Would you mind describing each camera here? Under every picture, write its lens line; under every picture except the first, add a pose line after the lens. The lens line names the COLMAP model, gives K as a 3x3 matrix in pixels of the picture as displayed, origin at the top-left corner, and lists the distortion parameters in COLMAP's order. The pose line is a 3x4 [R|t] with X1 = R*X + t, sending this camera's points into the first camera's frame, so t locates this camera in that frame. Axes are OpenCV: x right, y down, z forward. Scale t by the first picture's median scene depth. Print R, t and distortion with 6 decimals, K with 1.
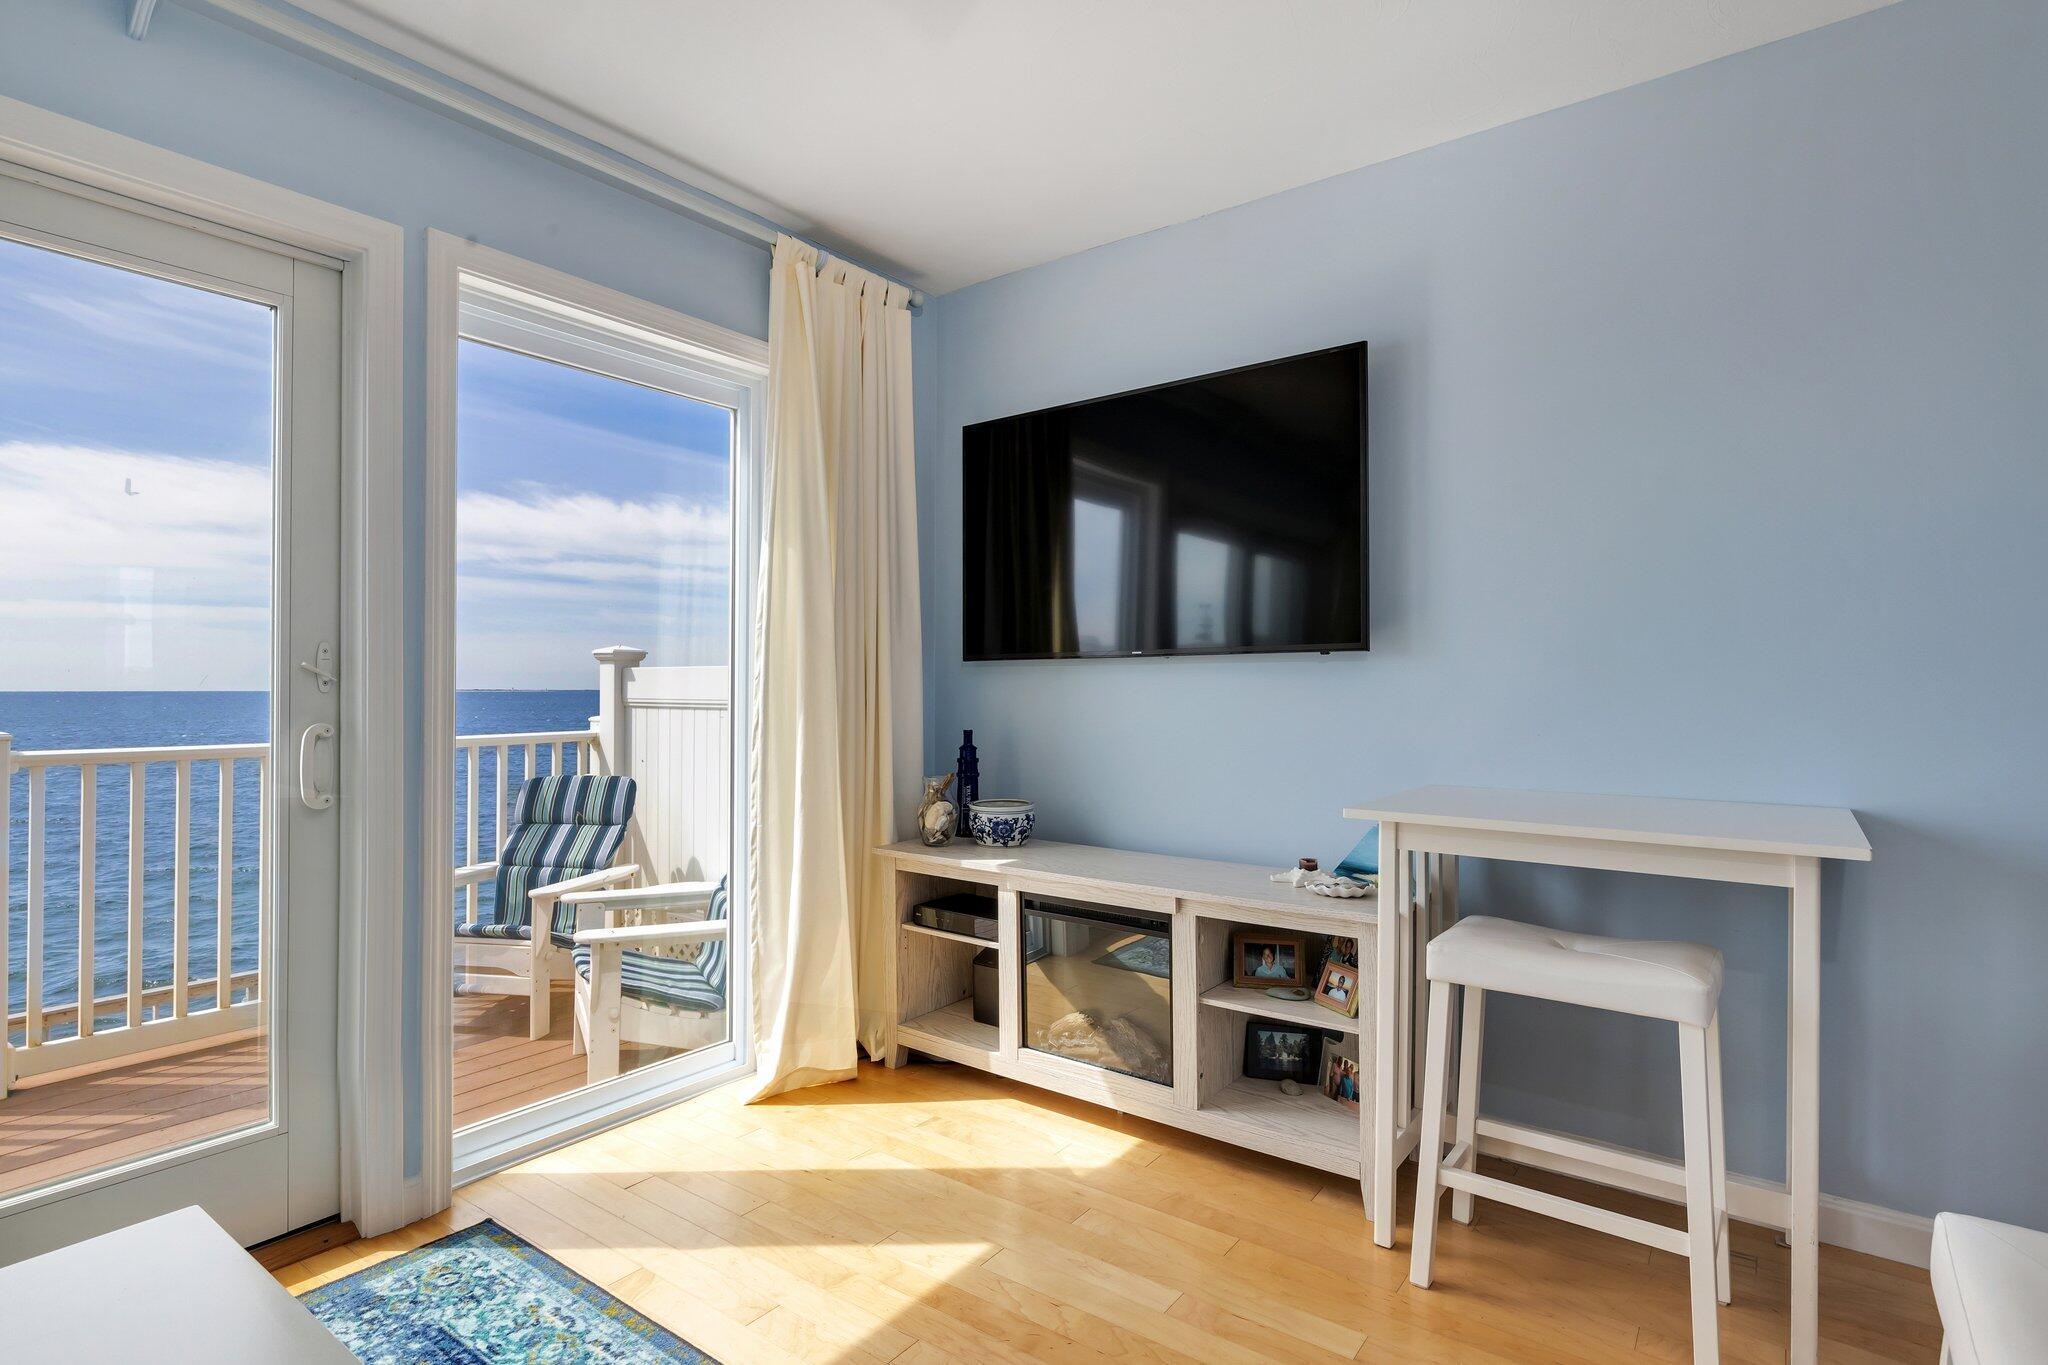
lens RADIAL K [[1019.0, 0, 1026.8], [0, 1019.0, 672.2], [0, 0, 1]] dist [-0.005086, 0.002127]
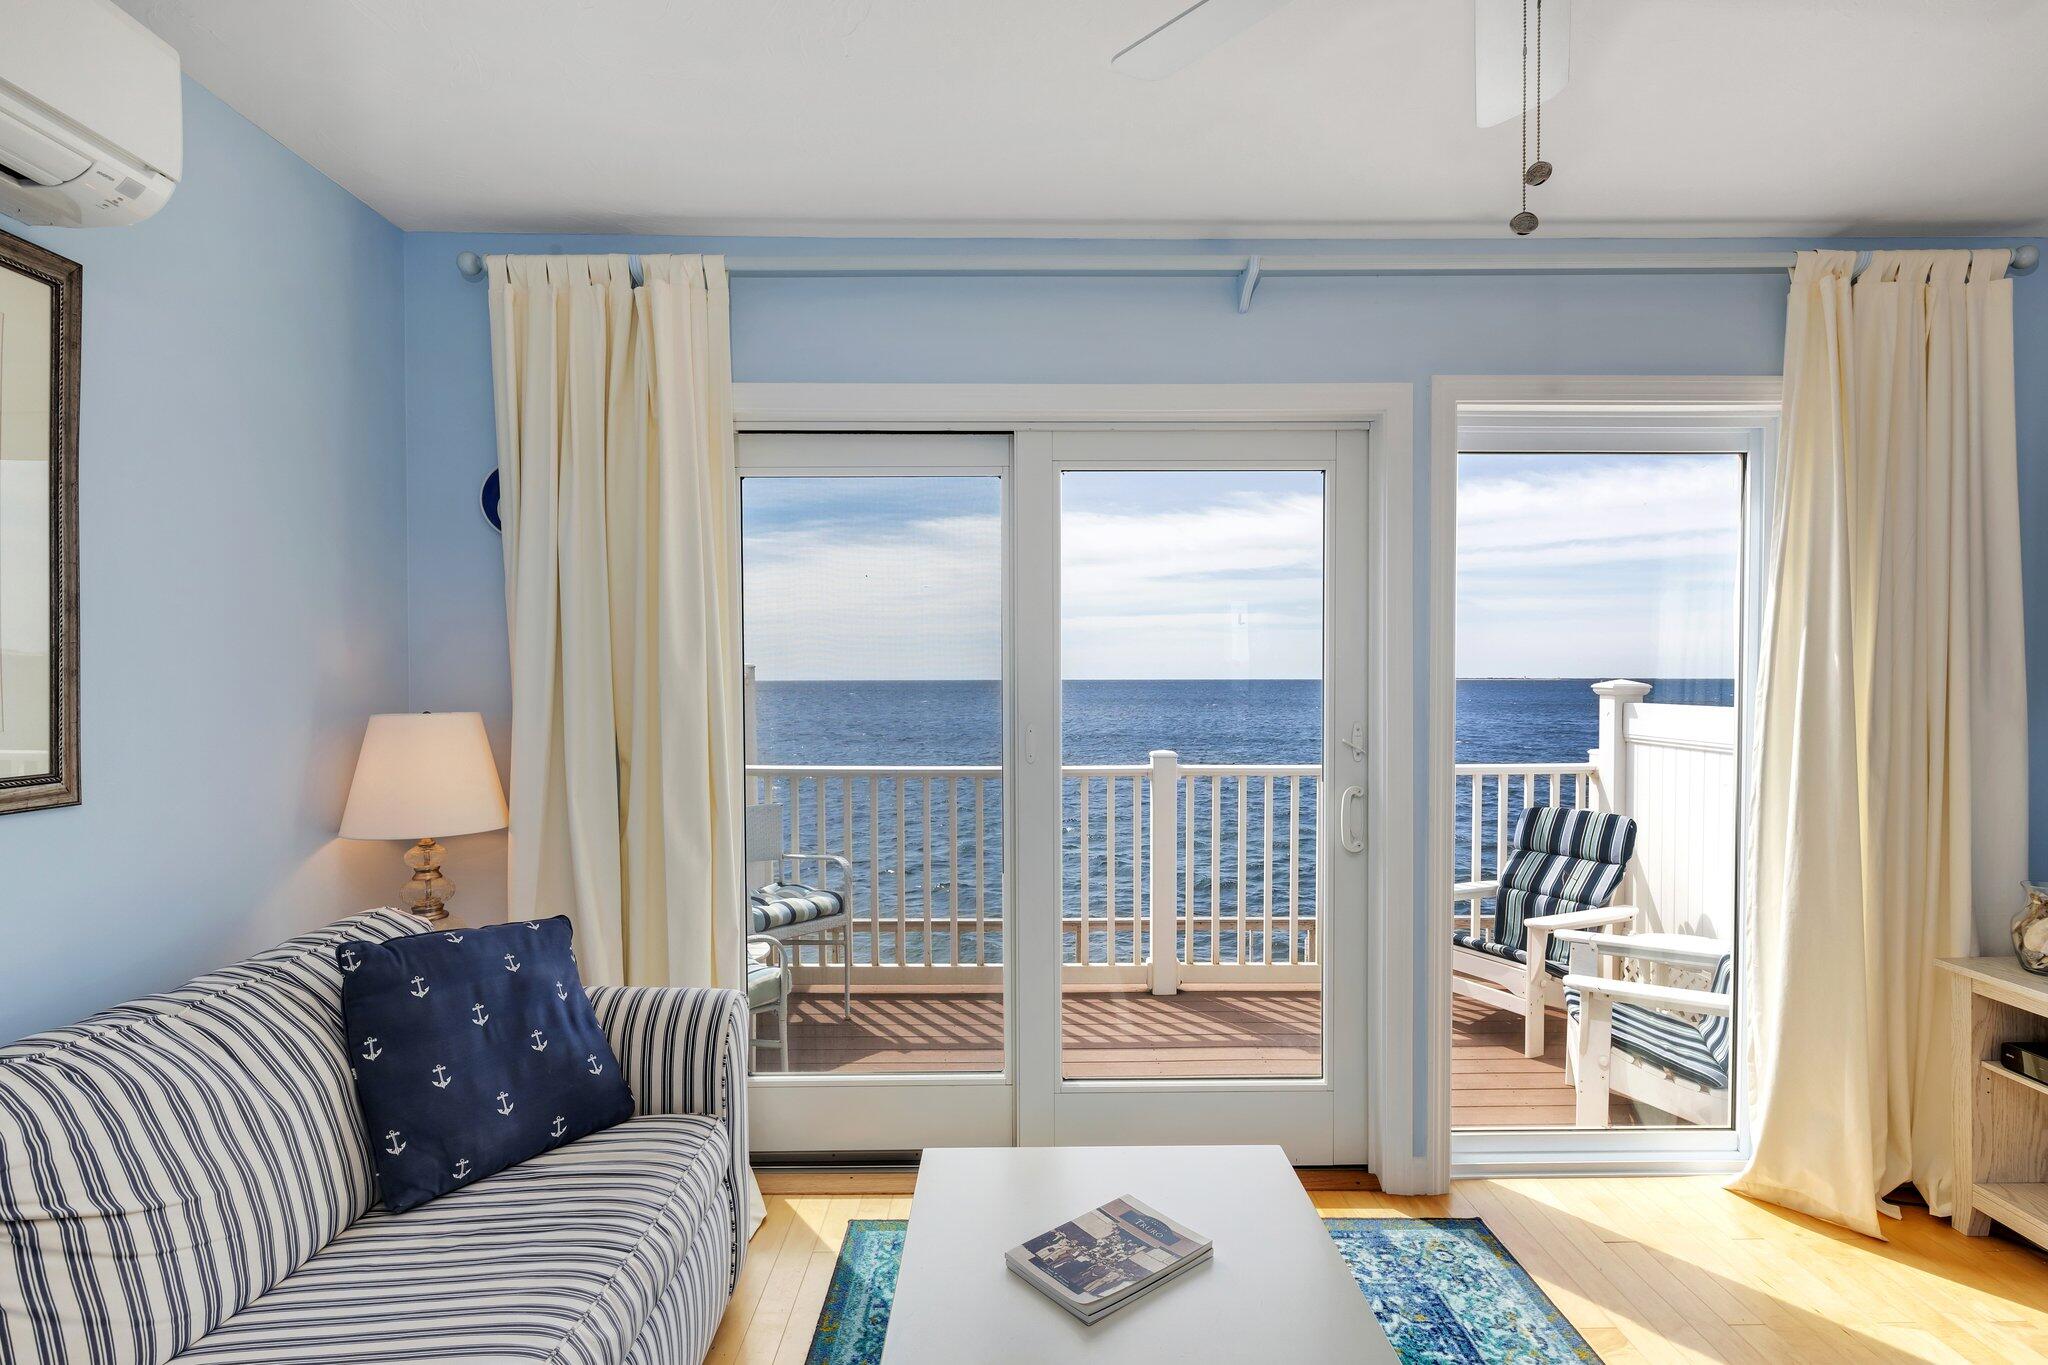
lens RADIAL K [[1019.0, 0, 1031.1], [0, 1019.0, 687.8], [0, 0, 1]] dist [-0.005086, 0.002127]
pose [[0.605685, 0.013813, -0.795584, 0.055388], [0.009540, 0.999651, 0.024618, -0.072100], [0.795647, -0.022501, 0.605342, -0.070402]]
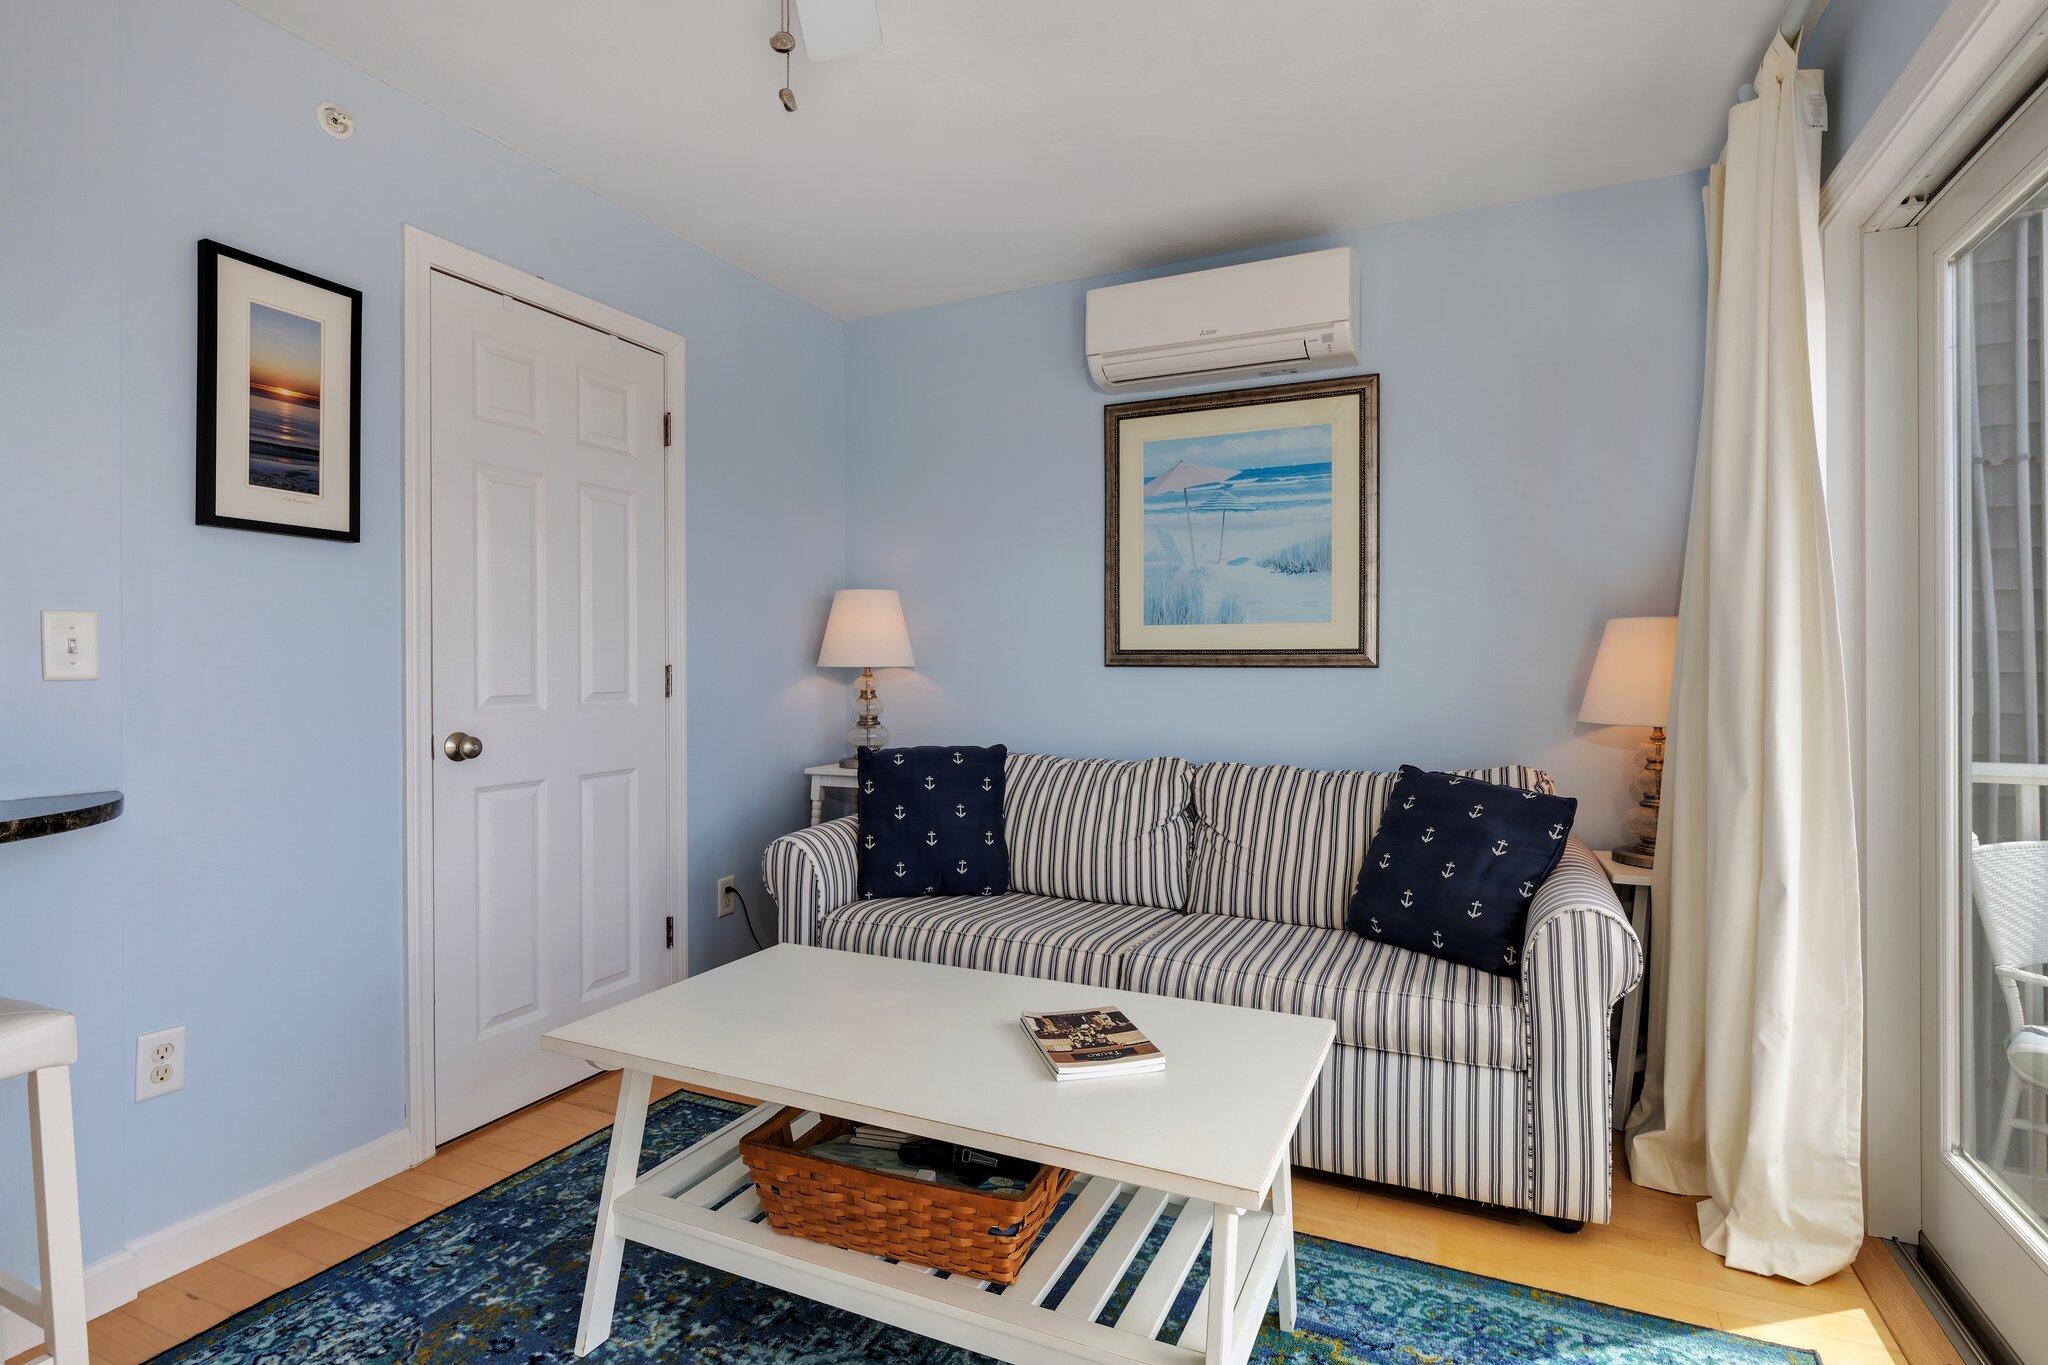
lens RADIAL K [[968.5, 0, 1012.6], [0, 968.5, 681.2], [0, 0, 1]] dist [-0.022355, 0.000677]
pose [[-0.984586, -0.000524, -0.174898, -0.158549], [0.000808, 0.999971, -0.007548, 0.015835], [0.174896, -0.007573, -0.984558, 0.690993]]
